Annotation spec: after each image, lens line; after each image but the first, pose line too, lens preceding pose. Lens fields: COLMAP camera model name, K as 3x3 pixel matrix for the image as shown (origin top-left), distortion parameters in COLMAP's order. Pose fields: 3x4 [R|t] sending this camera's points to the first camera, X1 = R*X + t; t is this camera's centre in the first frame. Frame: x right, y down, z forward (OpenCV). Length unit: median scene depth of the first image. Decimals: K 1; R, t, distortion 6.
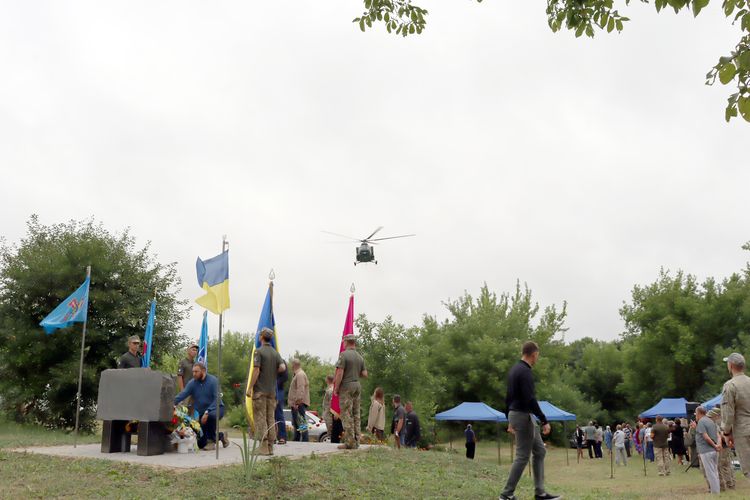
lens RADIAL K [[617.4, 0, 375.0], [0, 617.4, 250.0], [0, 0, 1]] dist [-0.181022, 0.149371]
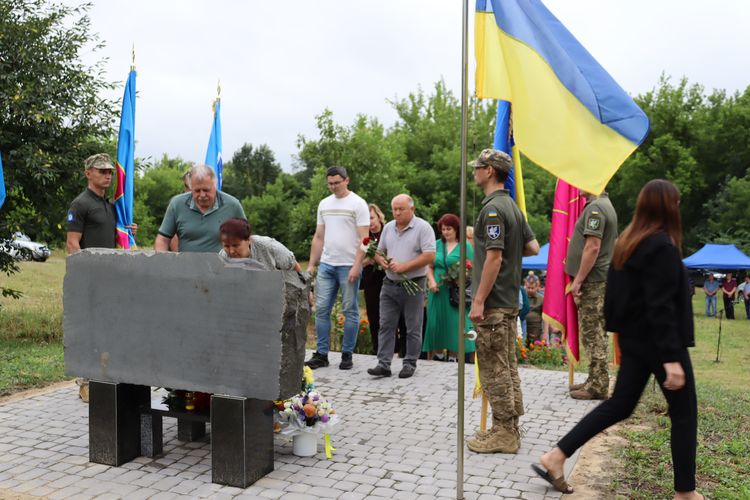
lens RADIAL K [[746.8, 0, 376.1], [0, 746.8, 248.6], [0, 0, 1]] dist [-0.117531, 0.158159]
pose [[0.985226, 0.014431, 0.170650, -0.059142], [-0.061831, 0.959208, 0.275856, 0.010142], [-0.159708, -0.282332, 0.945929, 0.090278]]
